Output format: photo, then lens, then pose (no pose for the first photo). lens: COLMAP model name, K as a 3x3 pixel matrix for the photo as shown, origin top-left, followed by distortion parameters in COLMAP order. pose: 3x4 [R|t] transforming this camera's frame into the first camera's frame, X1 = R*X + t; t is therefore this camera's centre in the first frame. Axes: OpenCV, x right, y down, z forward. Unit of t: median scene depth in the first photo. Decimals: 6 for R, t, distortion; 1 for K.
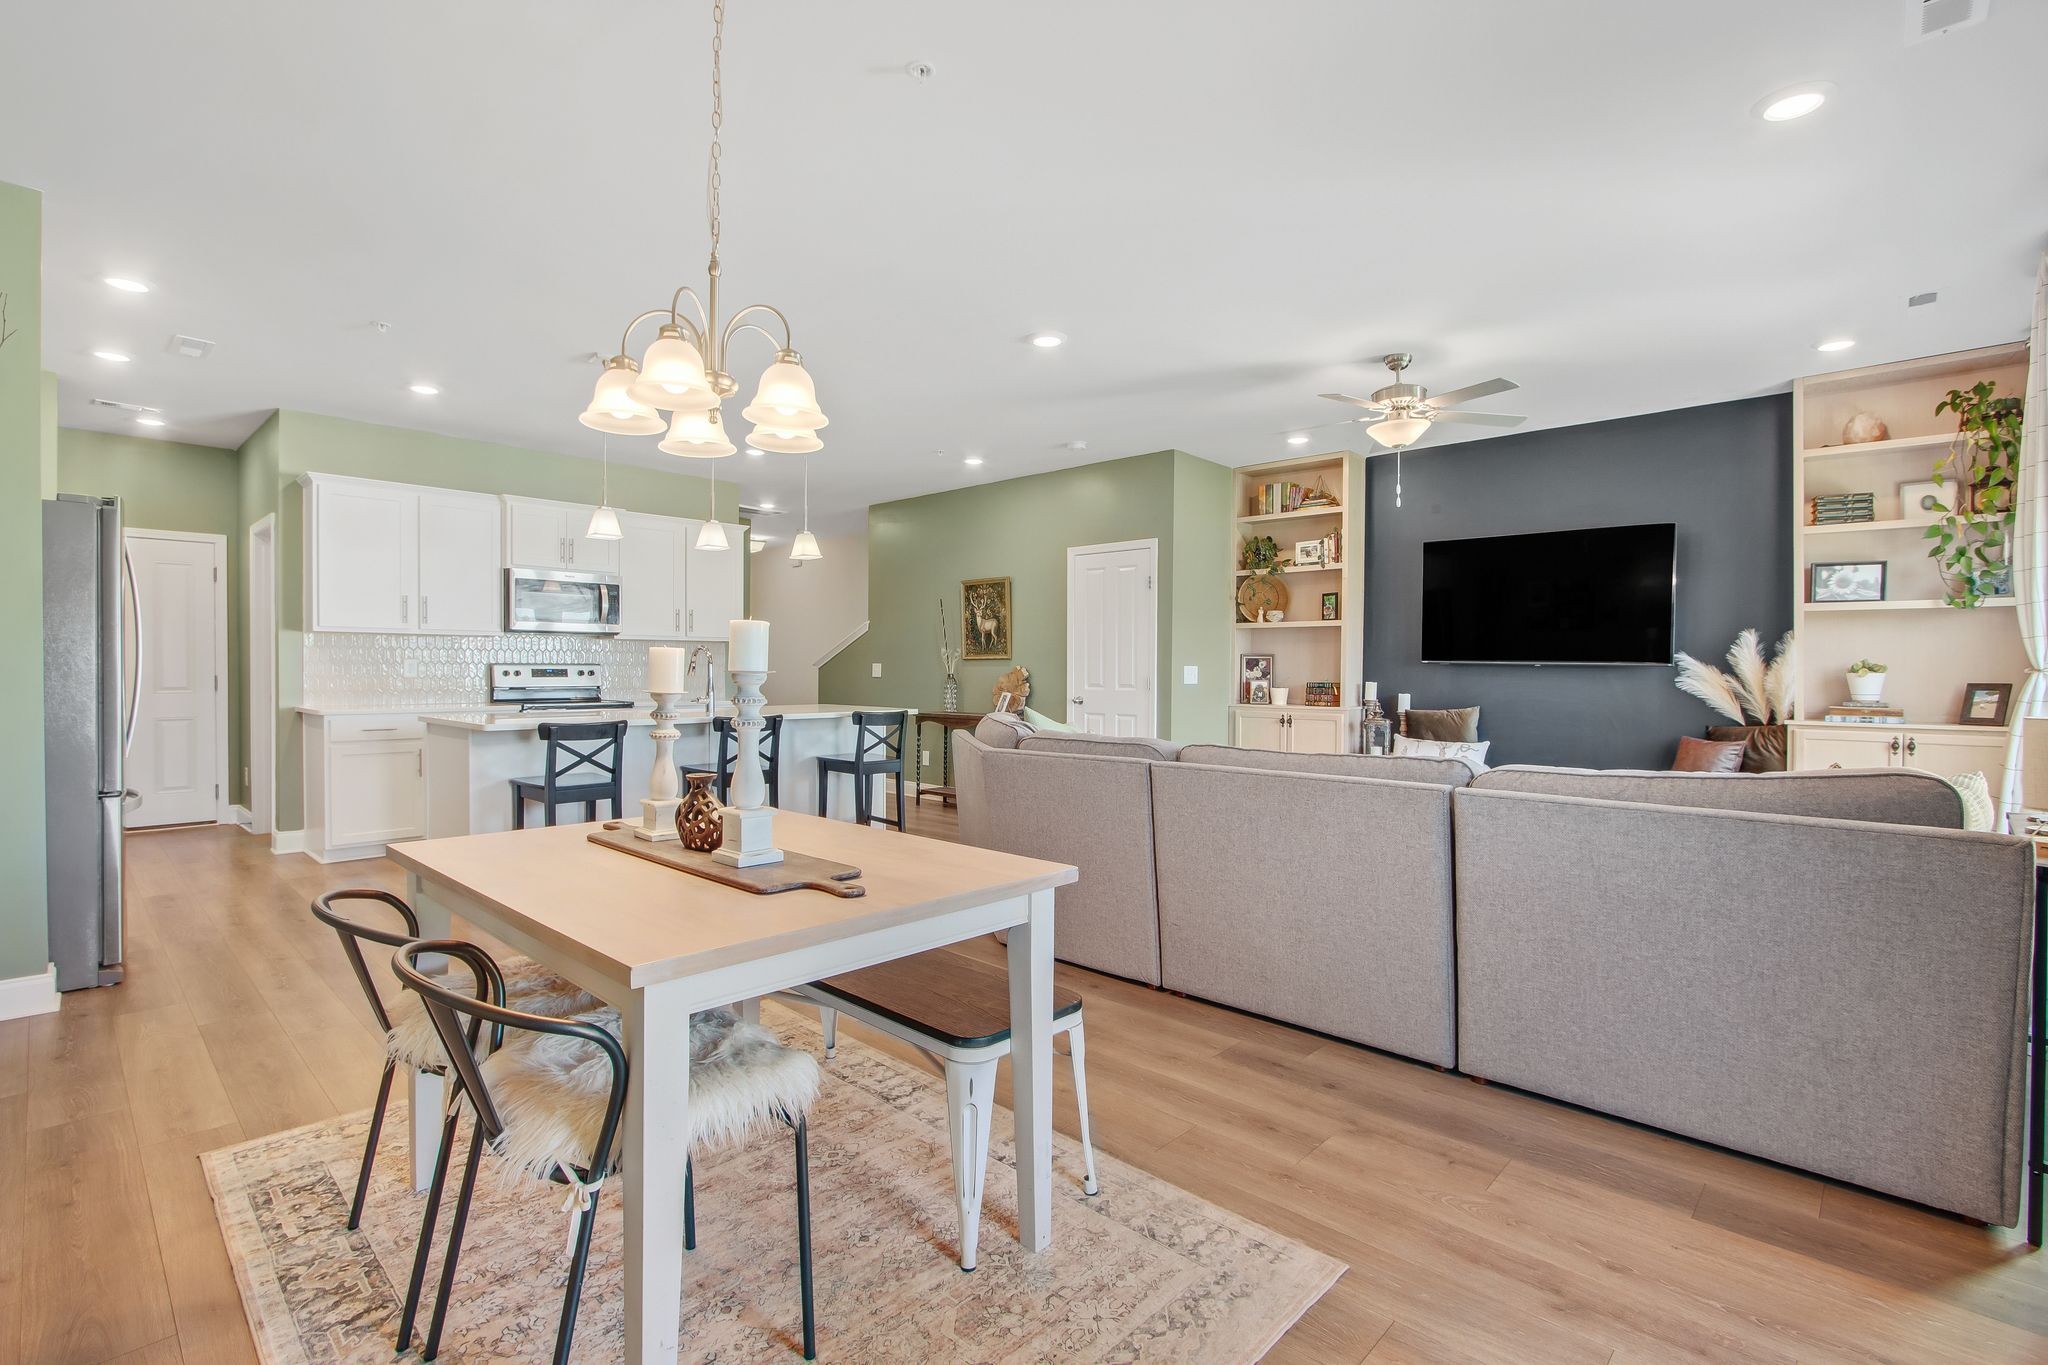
lens RADIAL K [[940.0, 0, 1019.7], [0, 940.0, 684.8], [0, 0, 1]] dist [-0.013497, 0.000130]
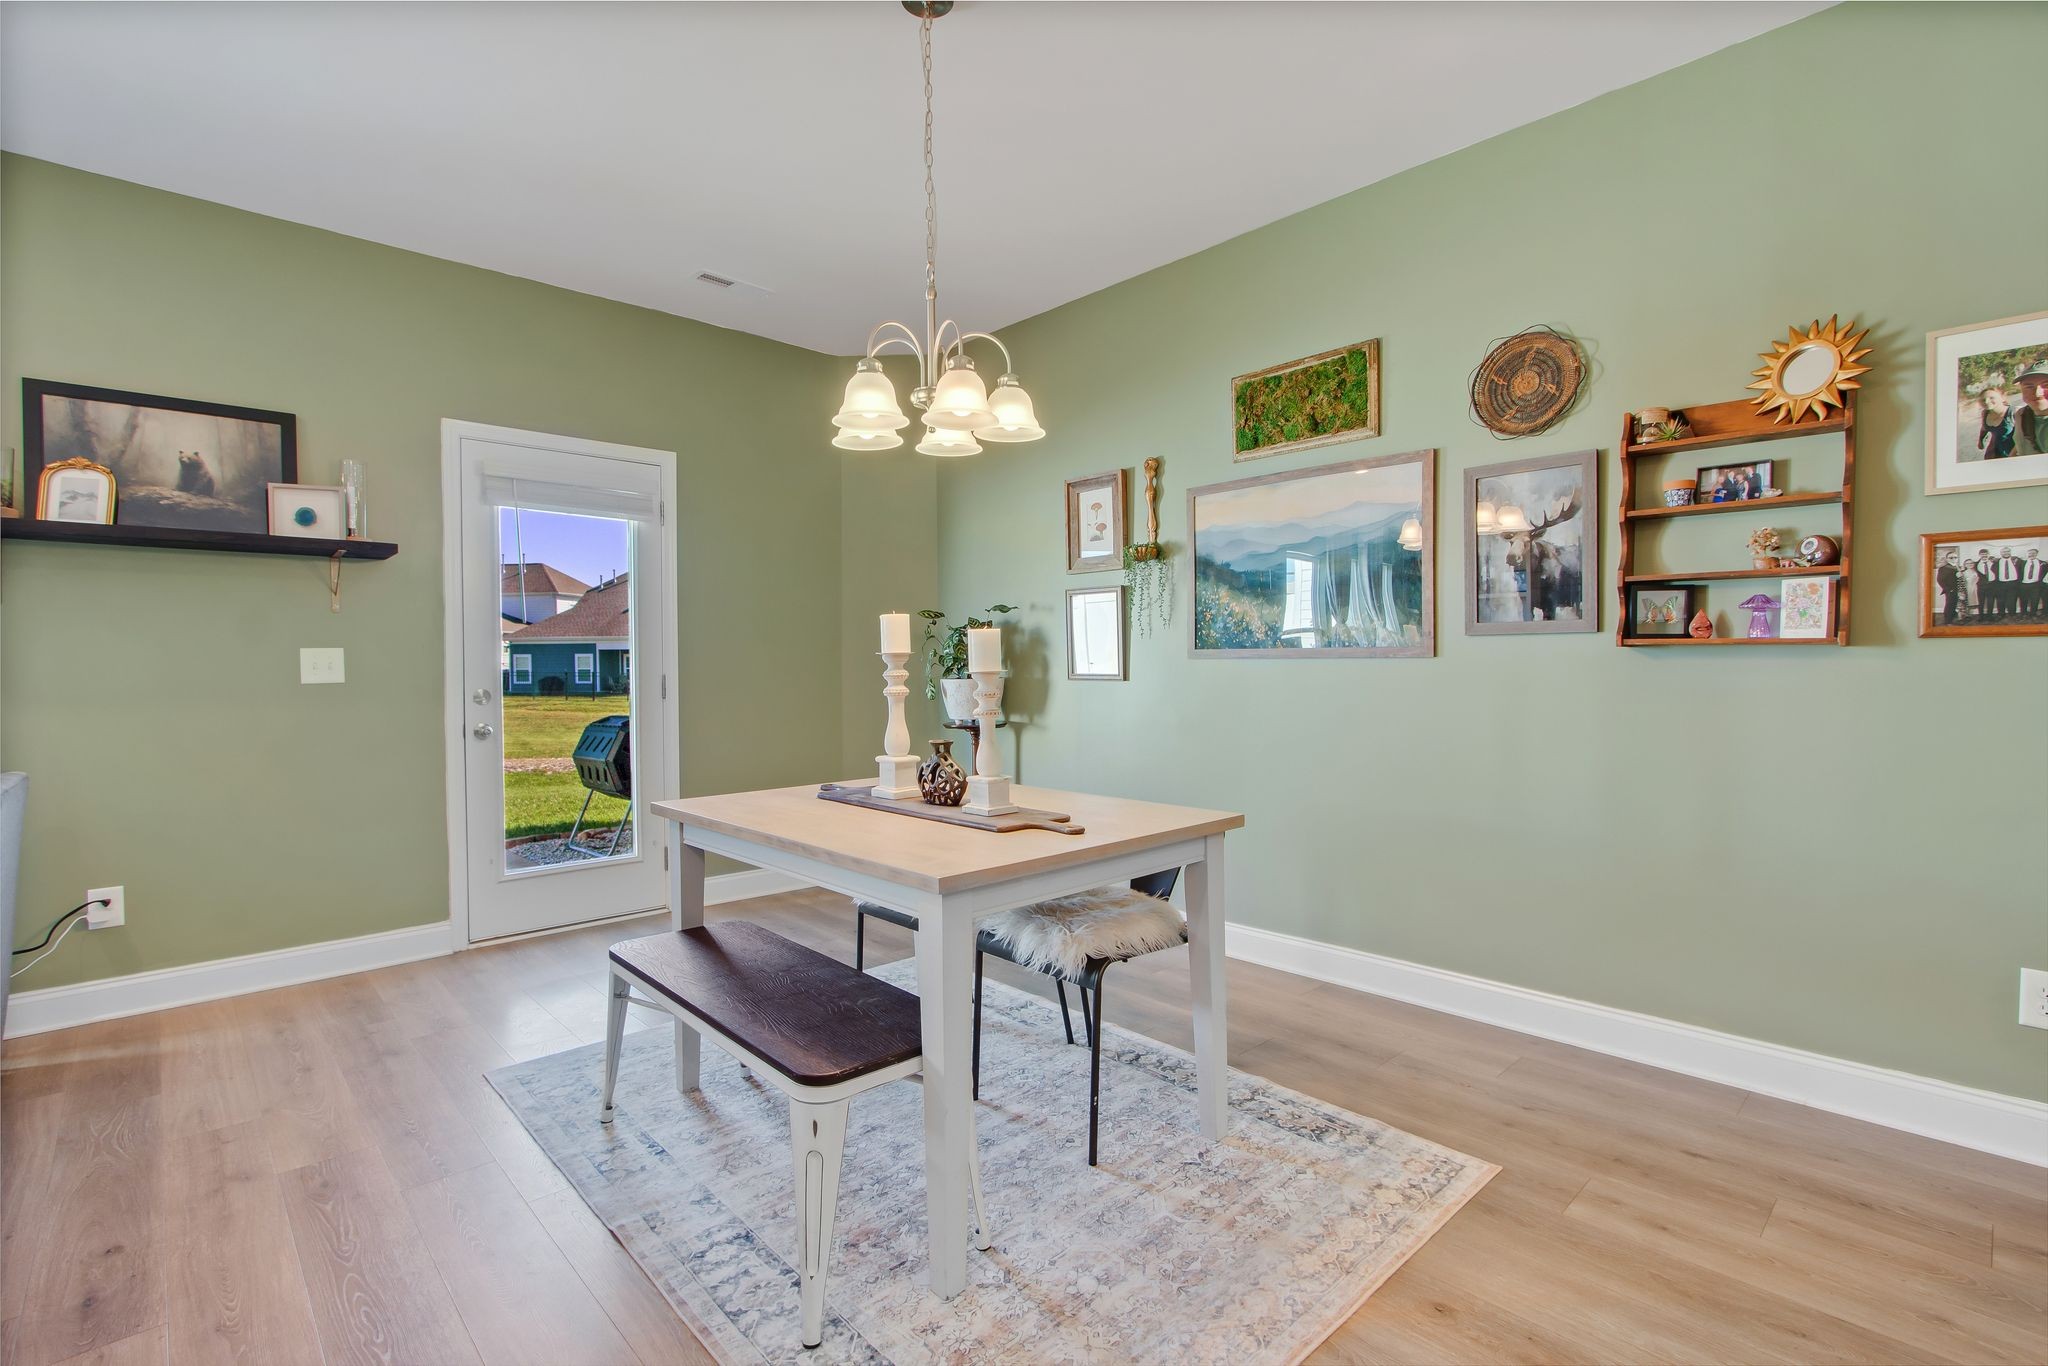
lens RADIAL K [[941.1, 0, 1019.1], [0, 941.1, 685.0], [0, 0, 1]] dist [-0.022602, 0.004912]
pose [[-0.998098, -0.000029, 0.061642, -0.152975], [0.002500, 0.999158, 0.040961, -0.006502], [-0.061591, 0.041038, -0.997257, 0.651806]]
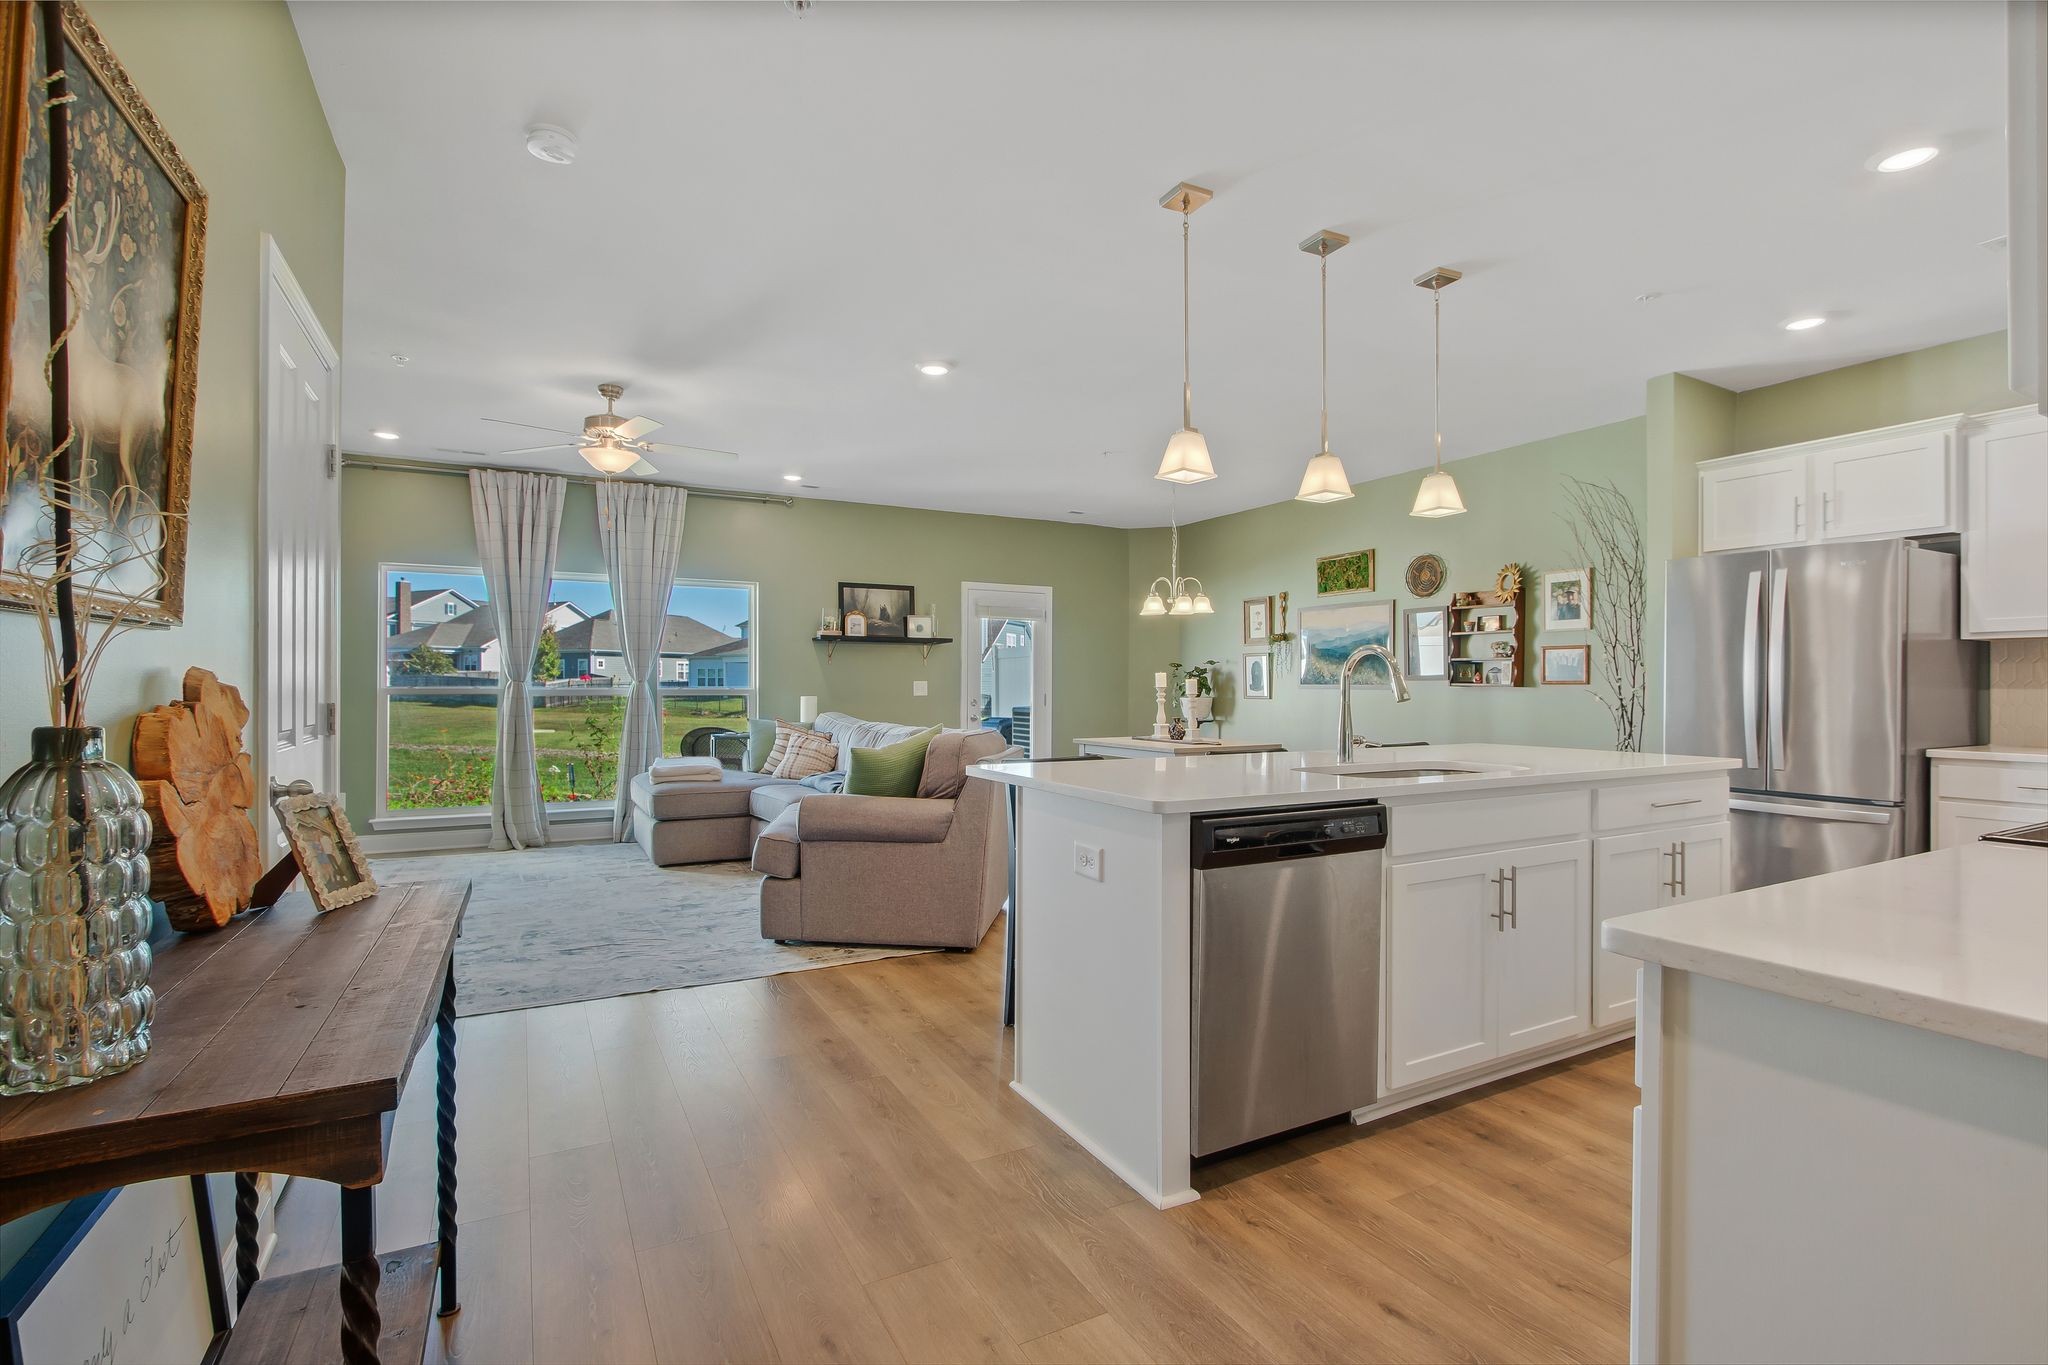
lens RADIAL K [[941.1, 0, 1019.1], [0, 941.1, 684.5], [0, 0, 1]] dist [-0.022602, 0.004912]
pose [[-0.947511, -0.006814, 0.319650, -0.264611], [-0.001654, 0.999864, 0.016410, -0.023110], [-0.319718, 0.015020, -0.947394, 1.314446]]
